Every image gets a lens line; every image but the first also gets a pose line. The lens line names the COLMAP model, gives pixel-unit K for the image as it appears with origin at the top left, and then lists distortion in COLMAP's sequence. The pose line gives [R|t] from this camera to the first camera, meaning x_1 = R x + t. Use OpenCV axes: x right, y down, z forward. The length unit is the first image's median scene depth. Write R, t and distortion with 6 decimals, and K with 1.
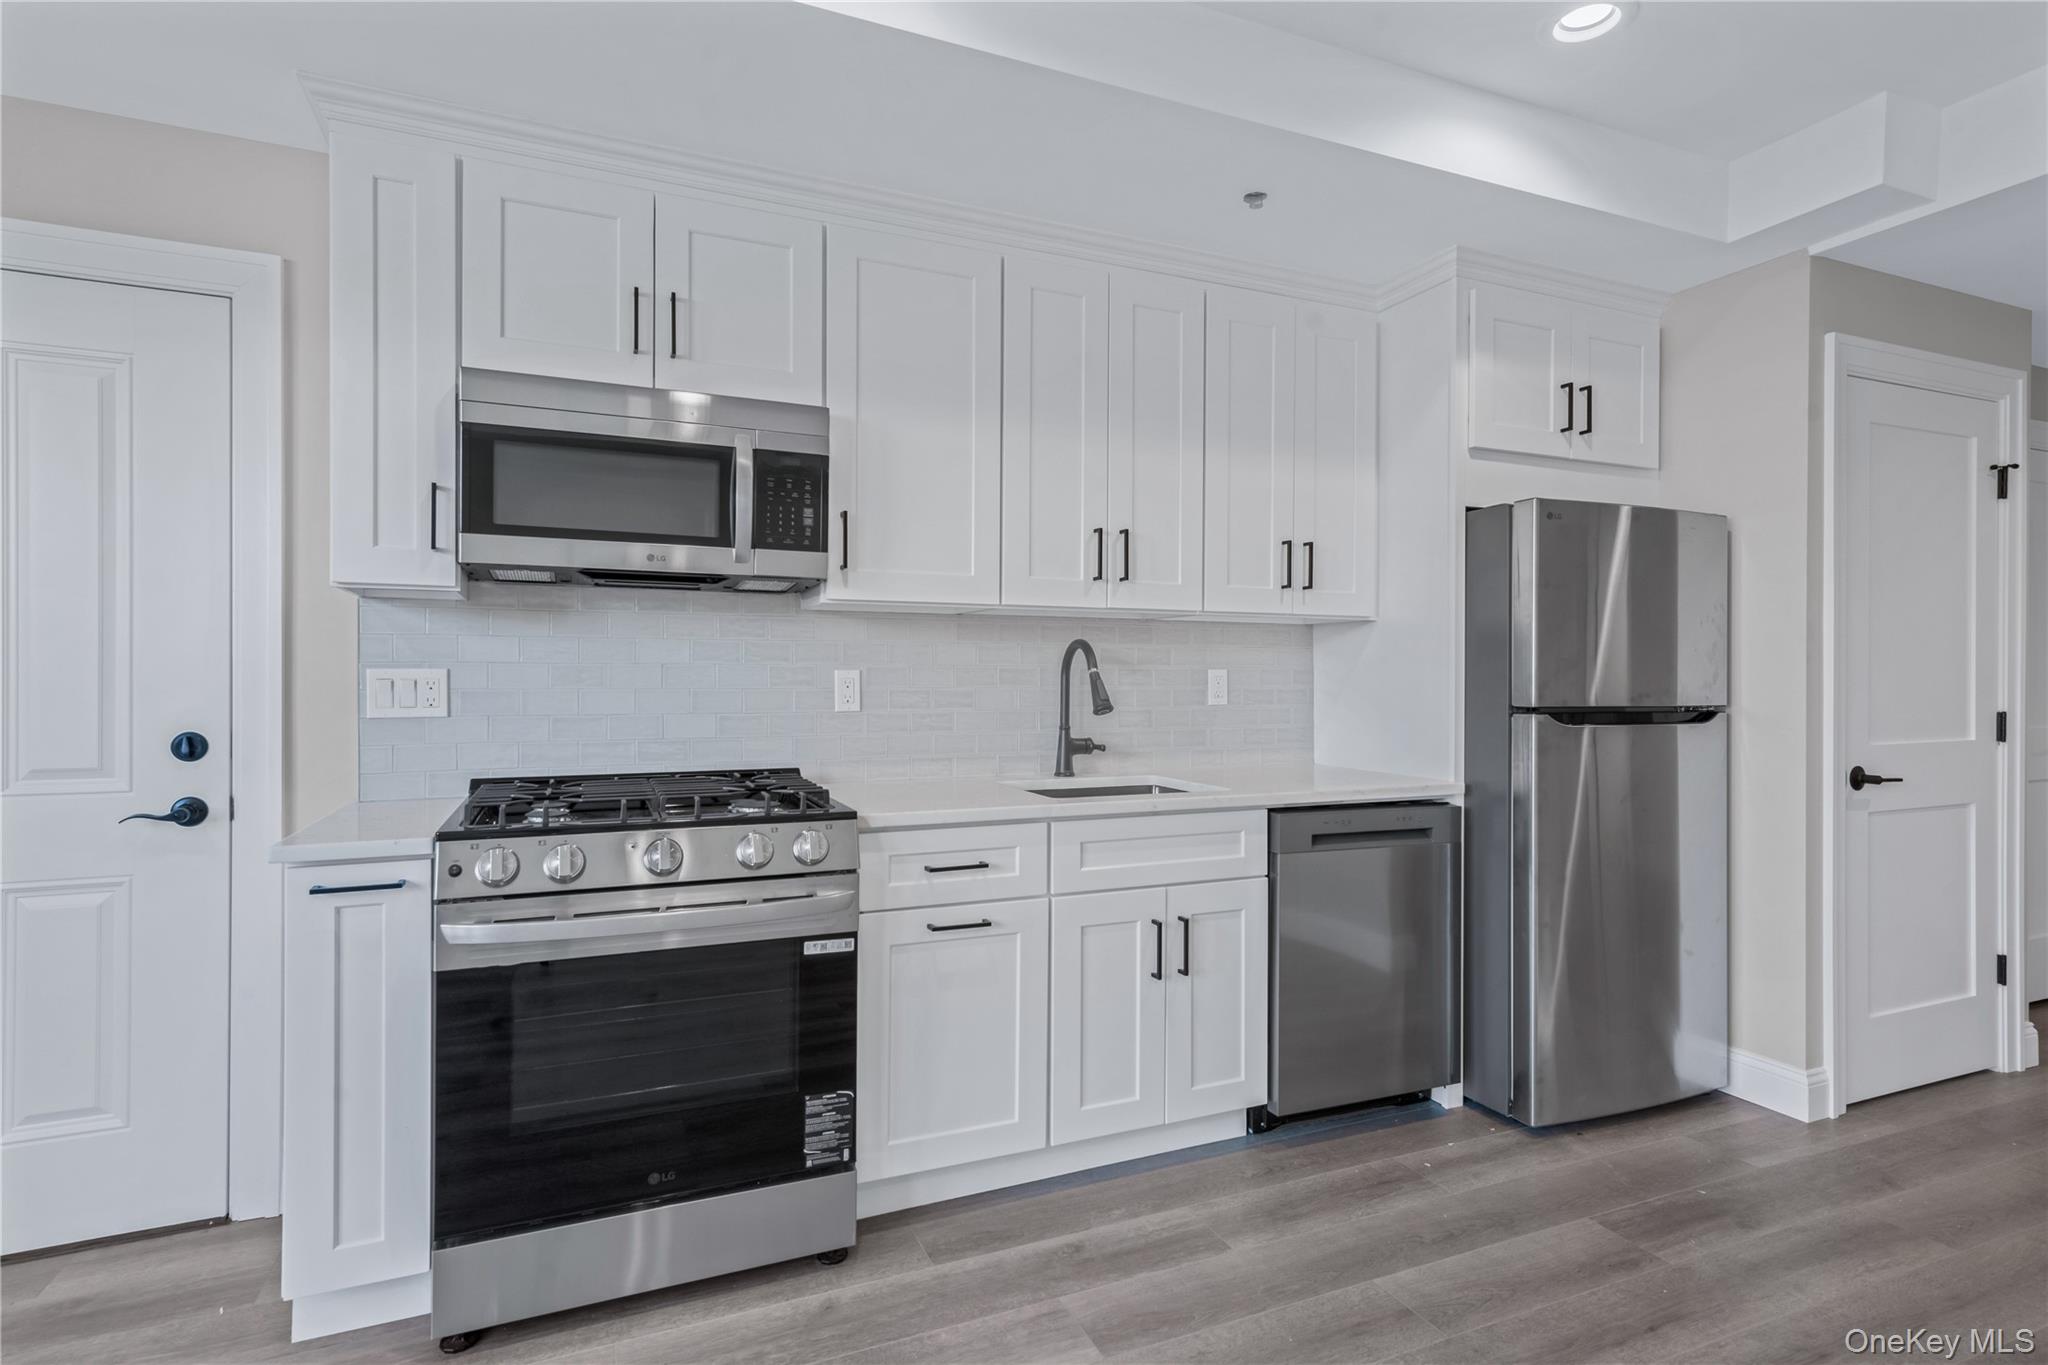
lens RADIAL K [[1030.4, 0, 1022.9], [0, 1030.4, 676.4], [0, 0, 1]] dist [0.003584, 0.000757]
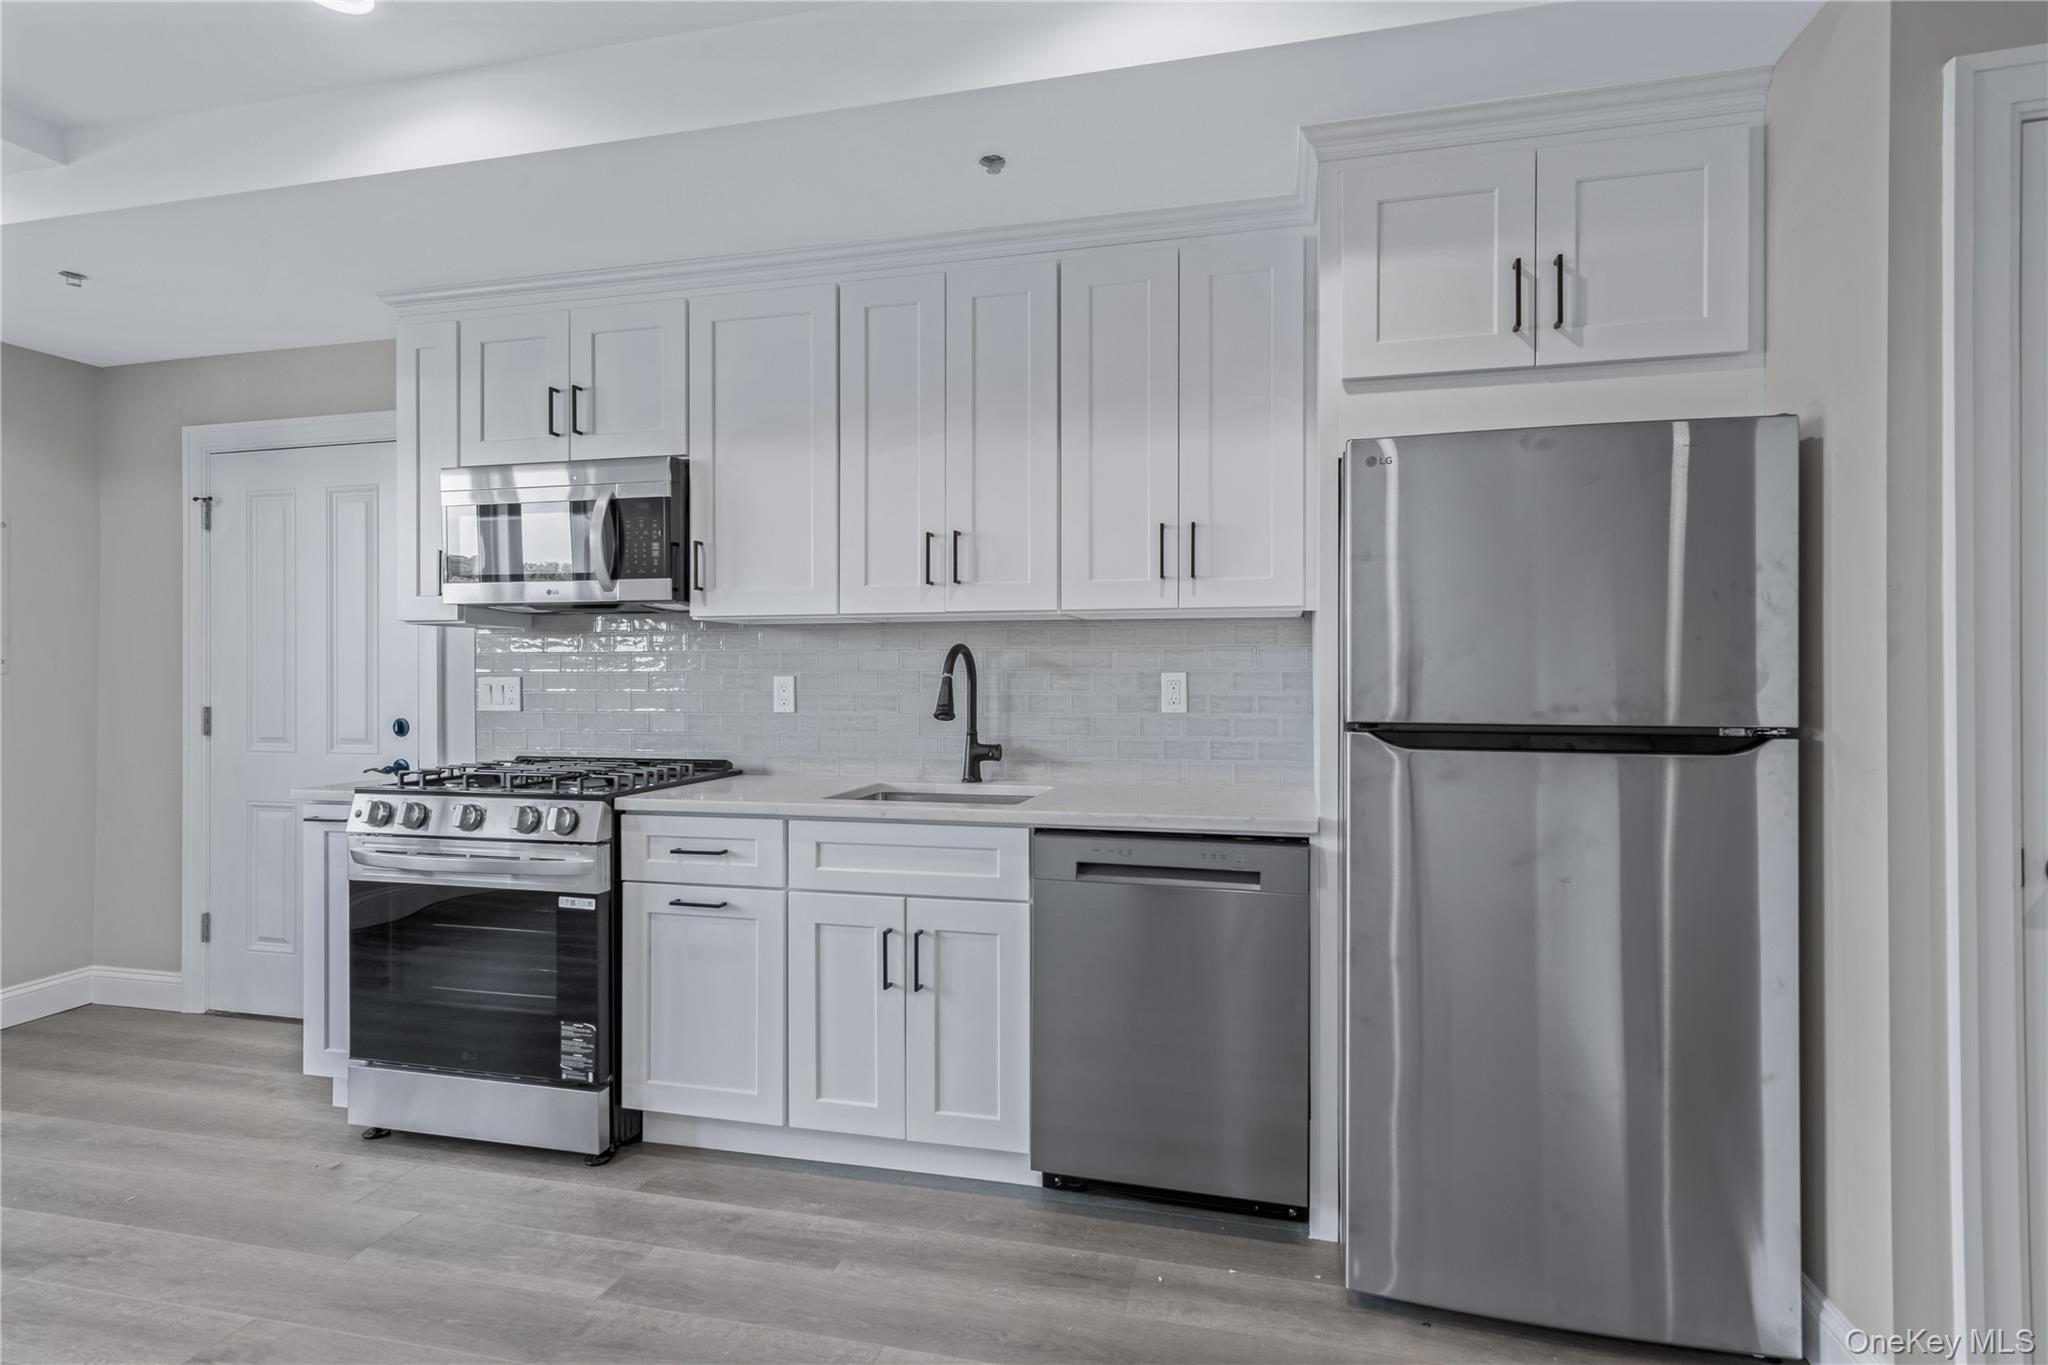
lens RADIAL K [[1030.4, 0, 1022.9], [0, 1030.4, 676.4], [0, 0, 1]] dist [0.003584, 0.000757]
pose [[0.795358, -0.004324, -0.606124, 0.781406], [0.003668, 0.999991, -0.002320, -0.002440], [0.606128, -0.000378, 0.795367, 0.276708]]
